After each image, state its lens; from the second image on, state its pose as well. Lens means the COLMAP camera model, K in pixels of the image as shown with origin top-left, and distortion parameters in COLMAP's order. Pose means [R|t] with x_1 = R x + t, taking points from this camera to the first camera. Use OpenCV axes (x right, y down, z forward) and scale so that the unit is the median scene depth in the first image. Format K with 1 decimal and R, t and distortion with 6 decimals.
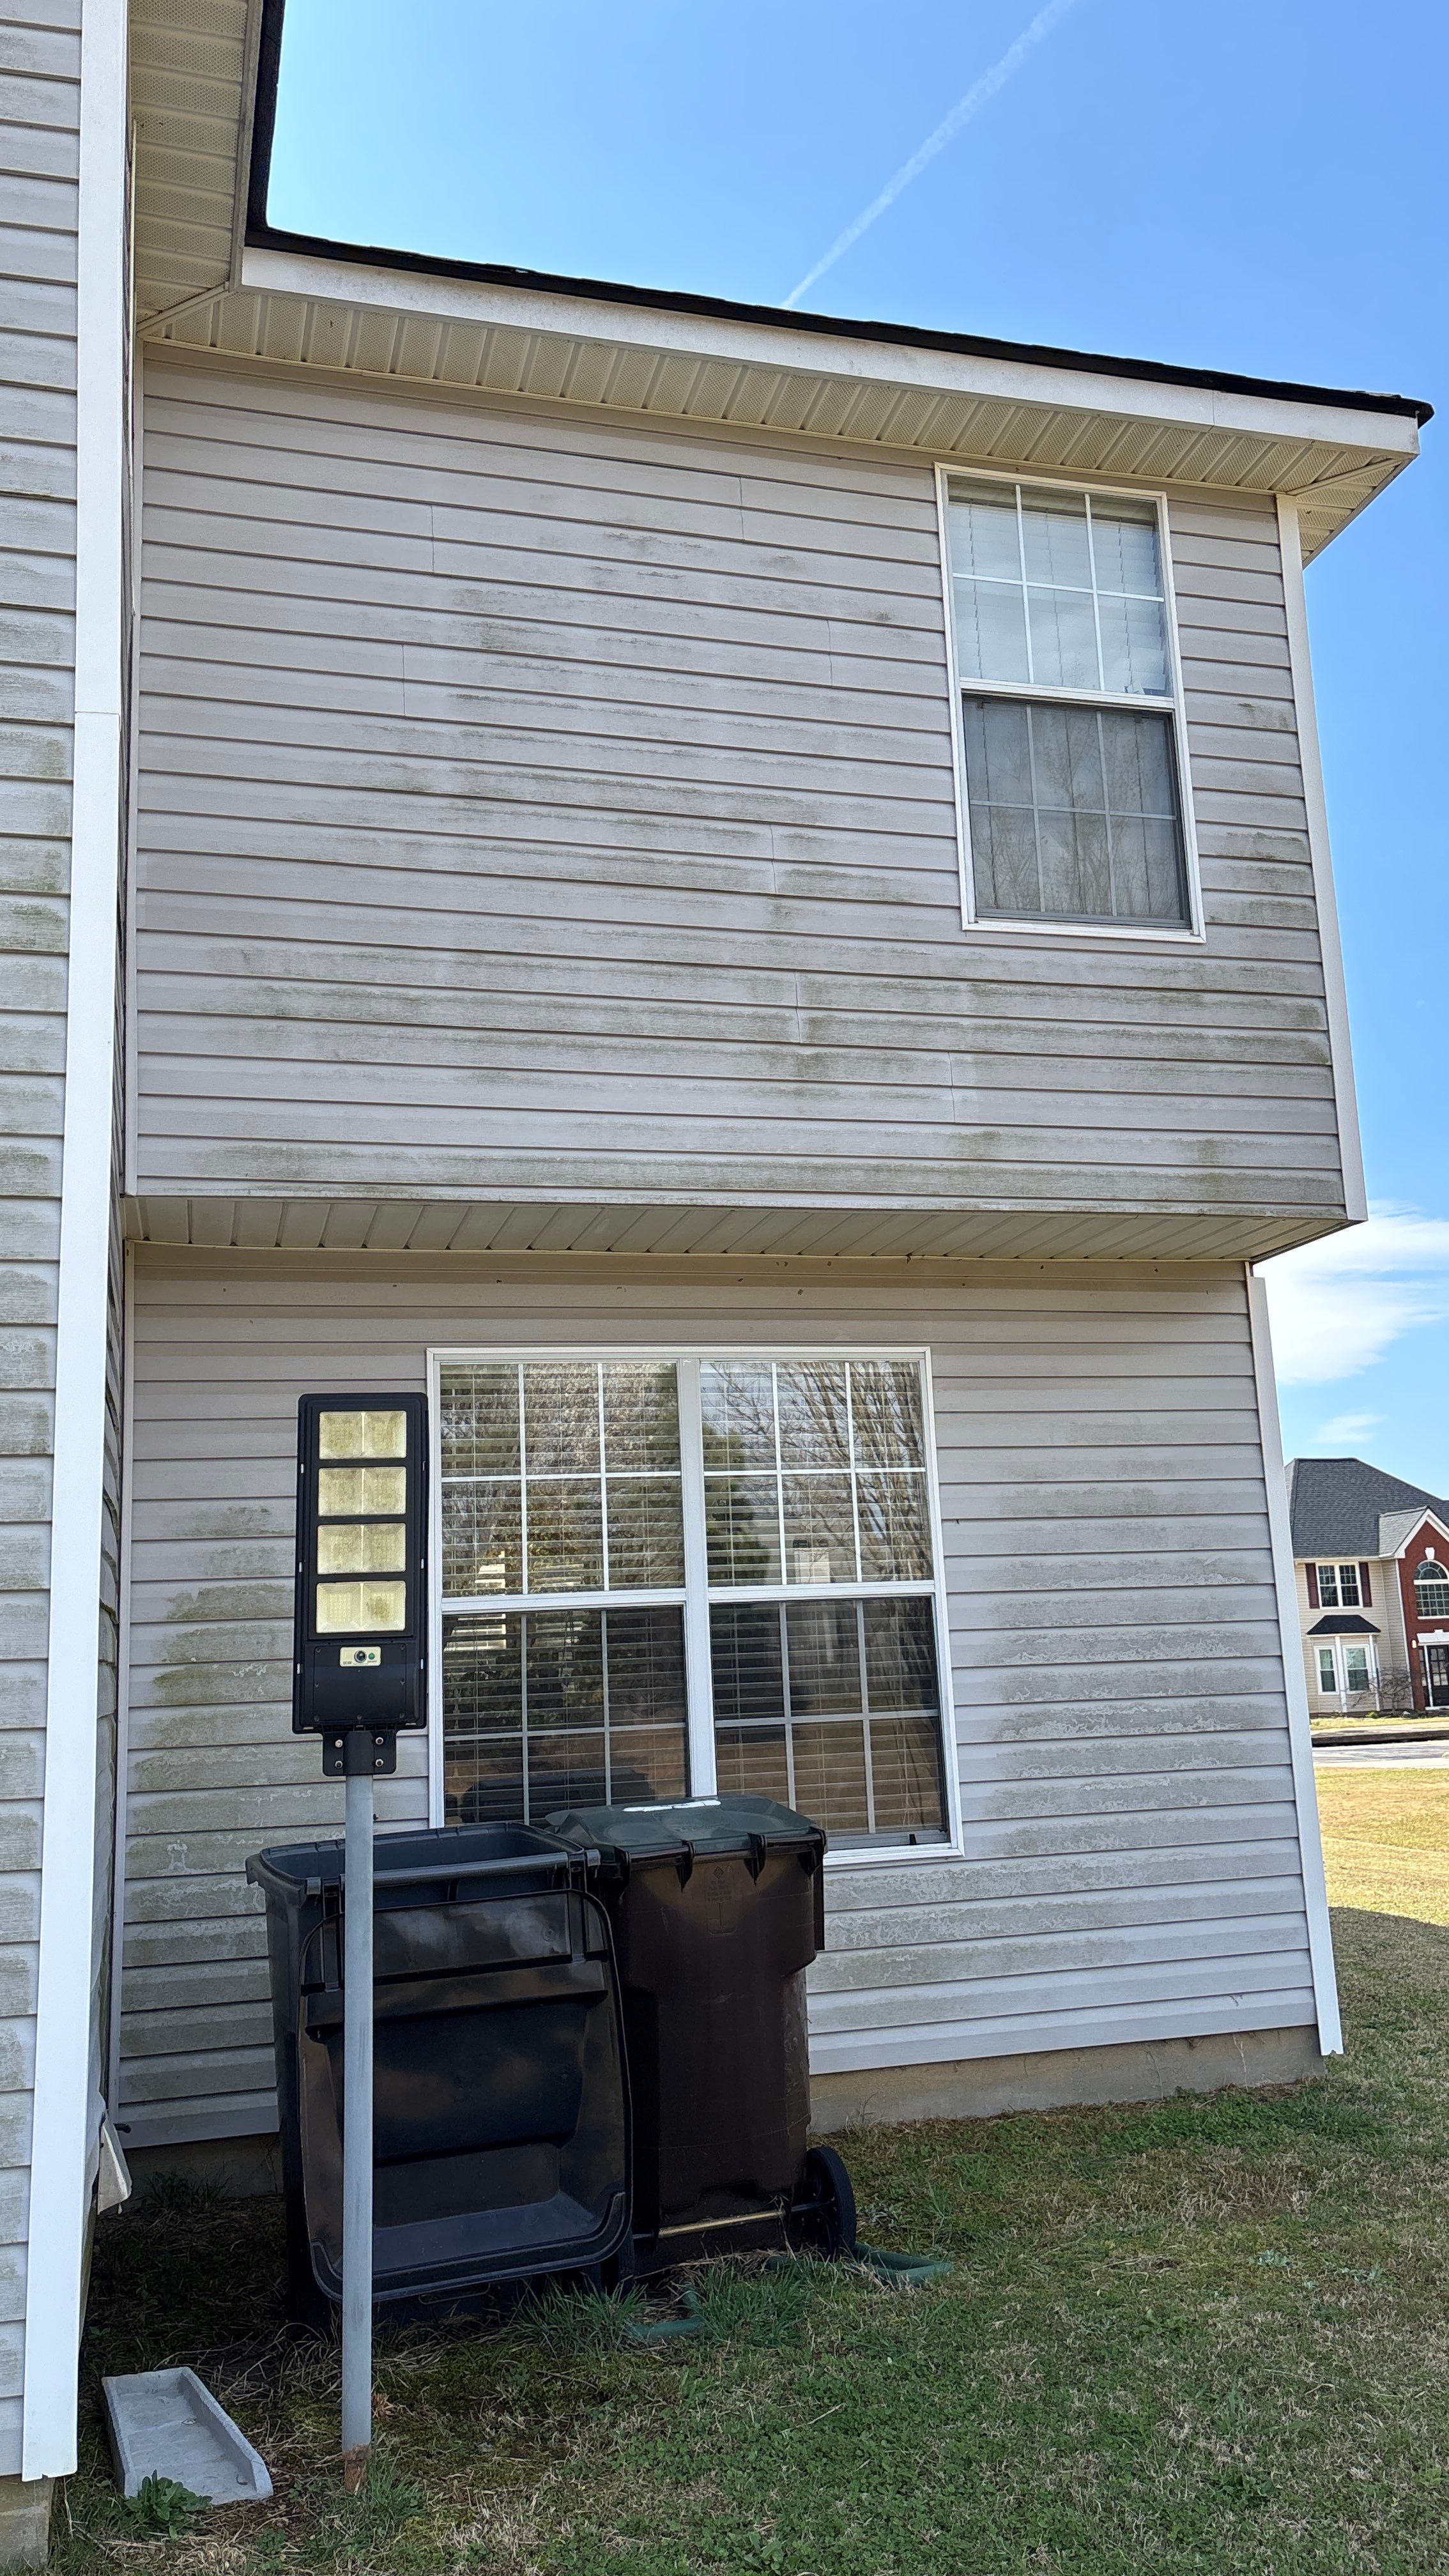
lens RADIAL K [[1929.3, 0, 707.8], [0, 1929.3, 1273.1], [0, 0, 1]] dist [0.064884, -0.082546]
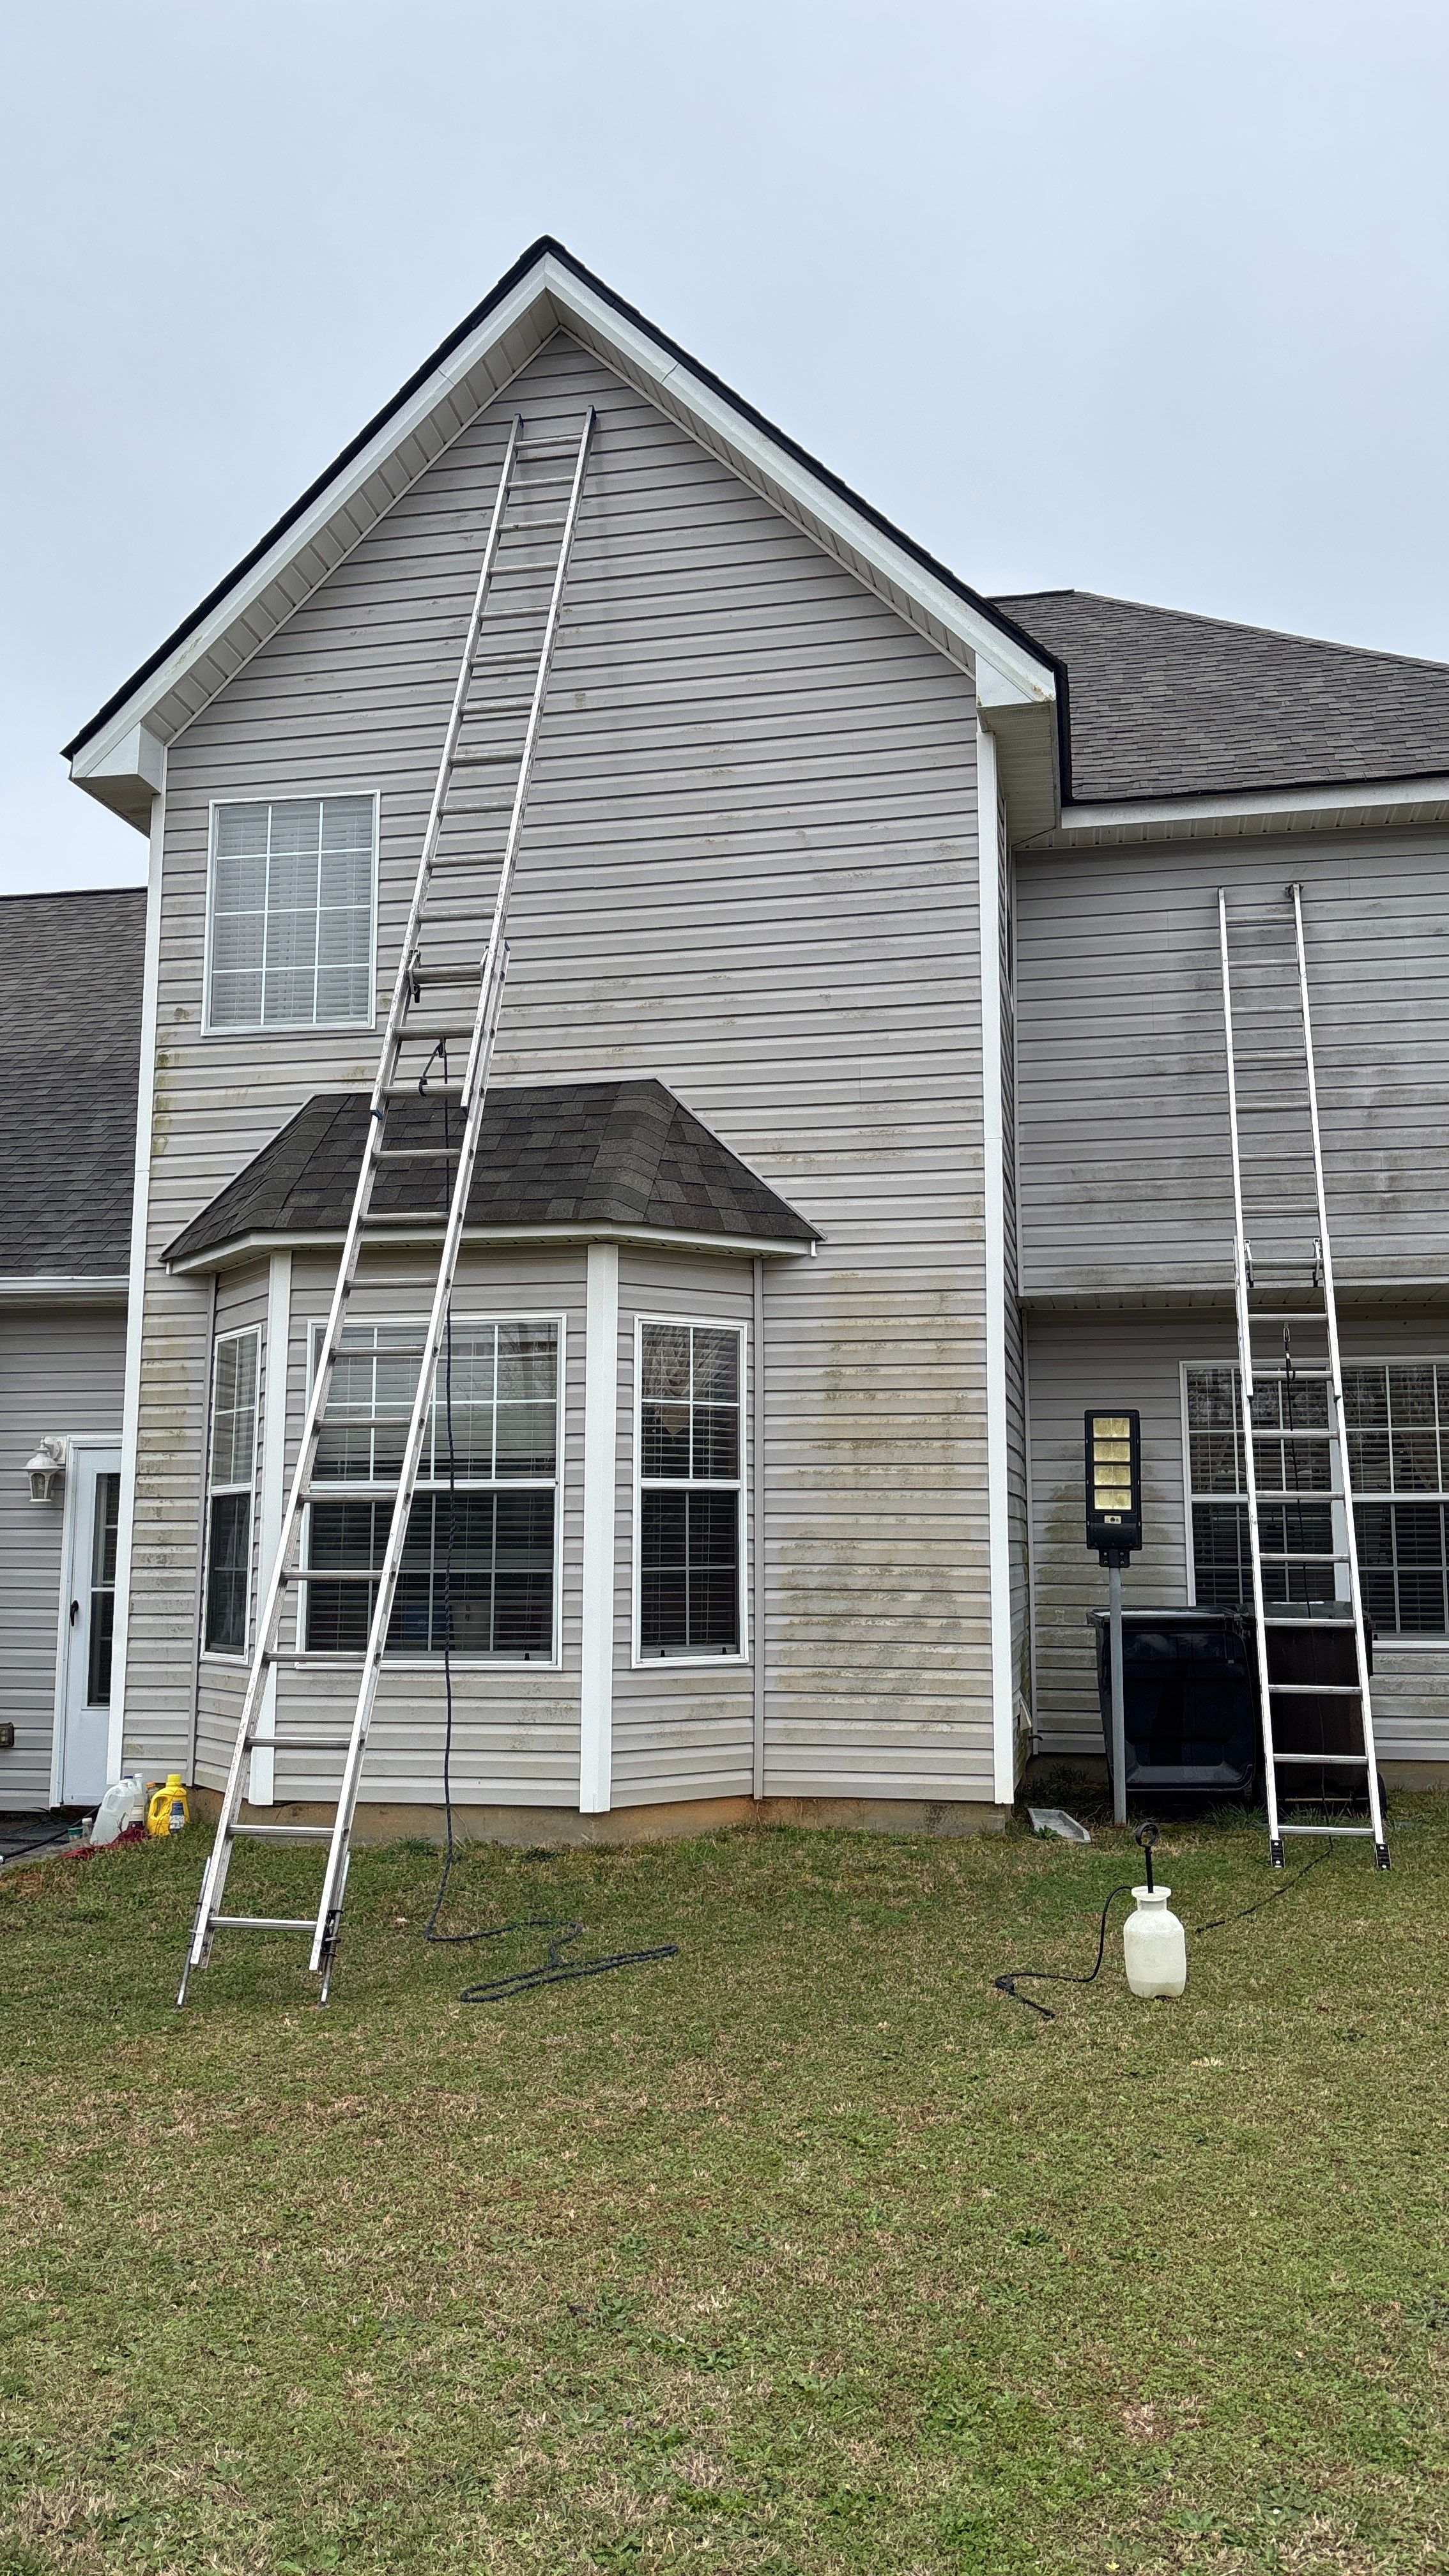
lens RADIAL K [[1929.3, 0, 707.8], [0, 1929.3, 1273.1], [0, 0, 1]] dist [0.064884, -0.082546]
pose [[0.888227, -0.020770, -0.458936, 0.435447], [0.050277, 0.997372, 0.052167, -0.233677], [0.456646, -0.069410, 0.886937, -1.211329]]
